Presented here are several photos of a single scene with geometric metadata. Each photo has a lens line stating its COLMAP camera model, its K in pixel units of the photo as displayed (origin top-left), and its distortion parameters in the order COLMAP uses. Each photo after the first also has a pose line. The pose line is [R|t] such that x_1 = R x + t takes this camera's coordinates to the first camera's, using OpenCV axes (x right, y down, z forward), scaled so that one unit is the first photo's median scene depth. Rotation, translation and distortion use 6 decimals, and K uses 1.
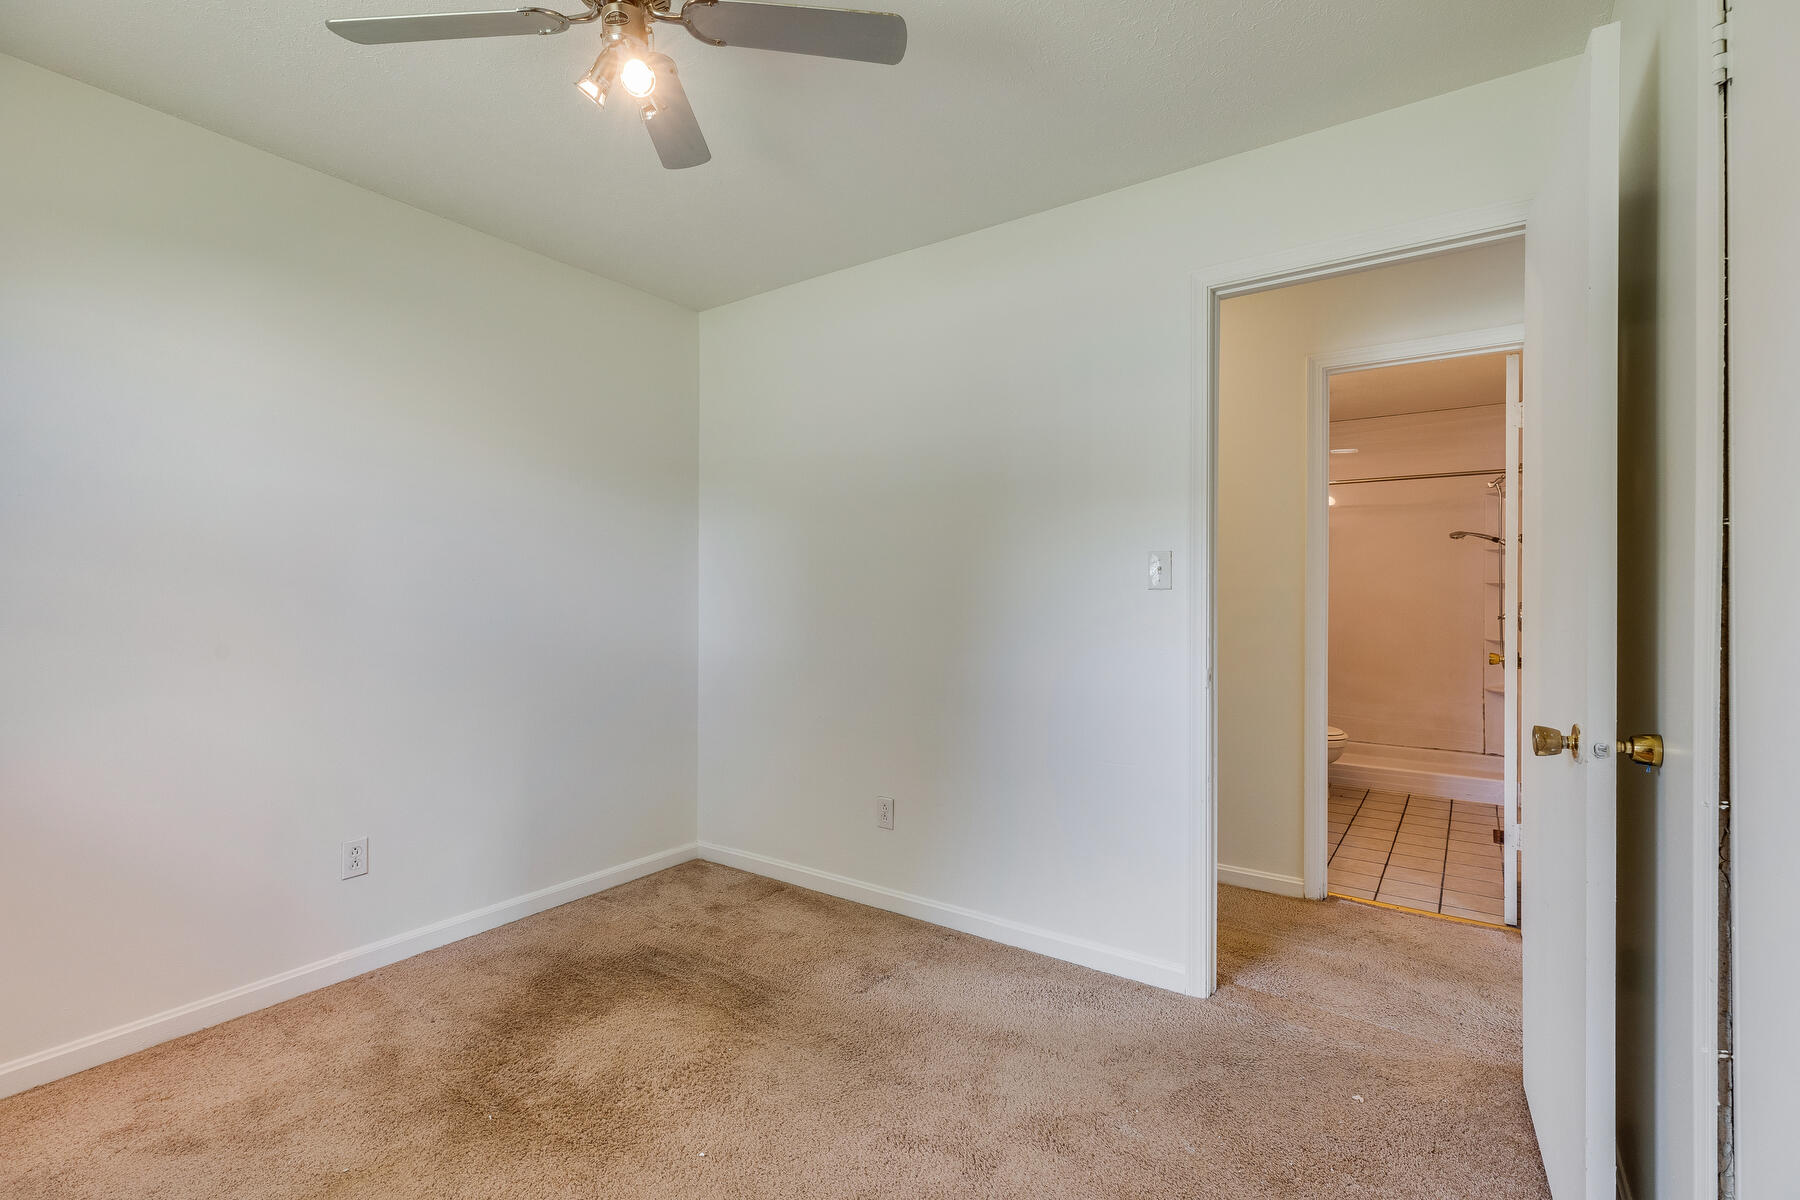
lens RADIAL K [[810.3, 0, 899.5], [0, 810.3, 590.1], [0, 0, 1]] dist [0.000988, 0.000038]
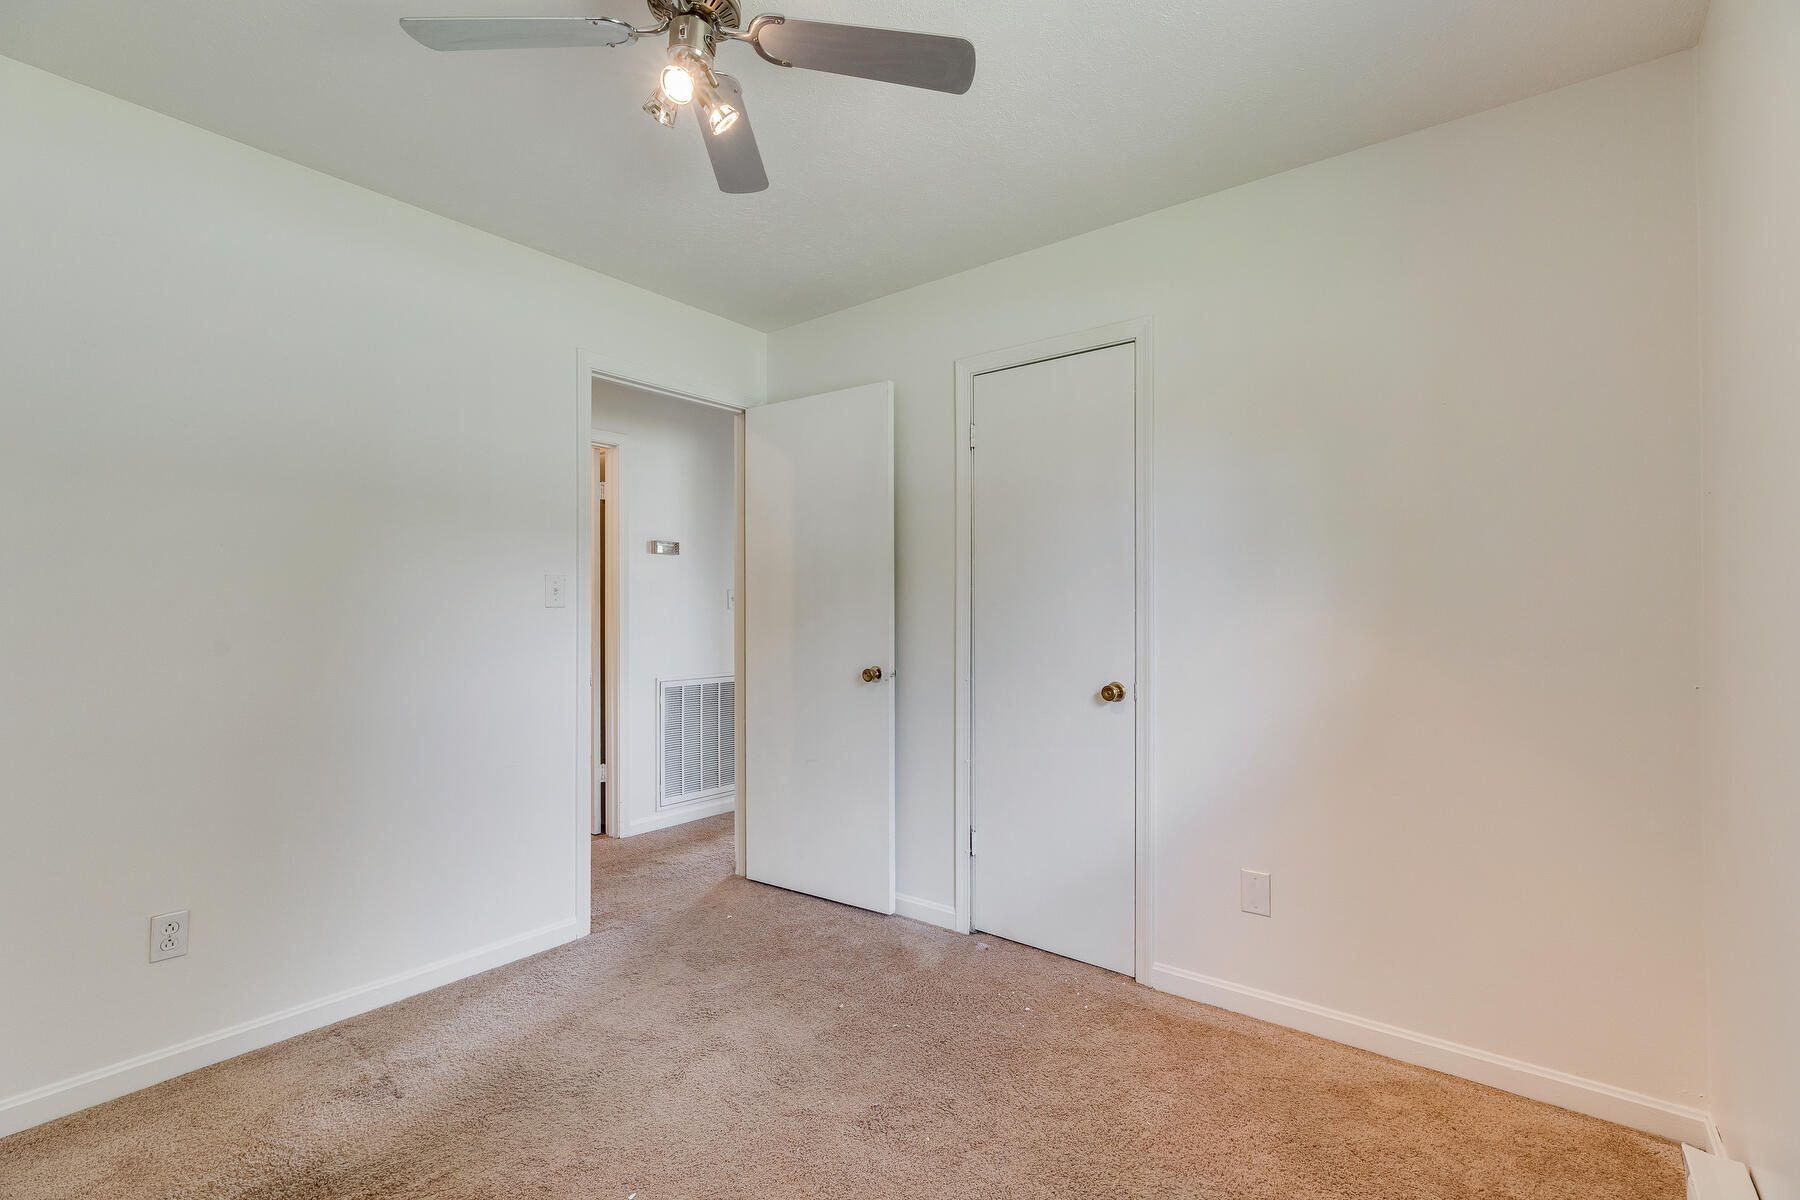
lens RADIAL K [[810.3, 0, 899.5], [0, 810.3, 590.1], [0, 0, 1]] dist [0.000988, 0.000038]
pose [[0.057342, 0.017668, 0.998198, -0.912798], [-0.002869, 0.999842, -0.017532, -0.010193], [-0.998350, -0.001859, 0.057384, 0.472394]]
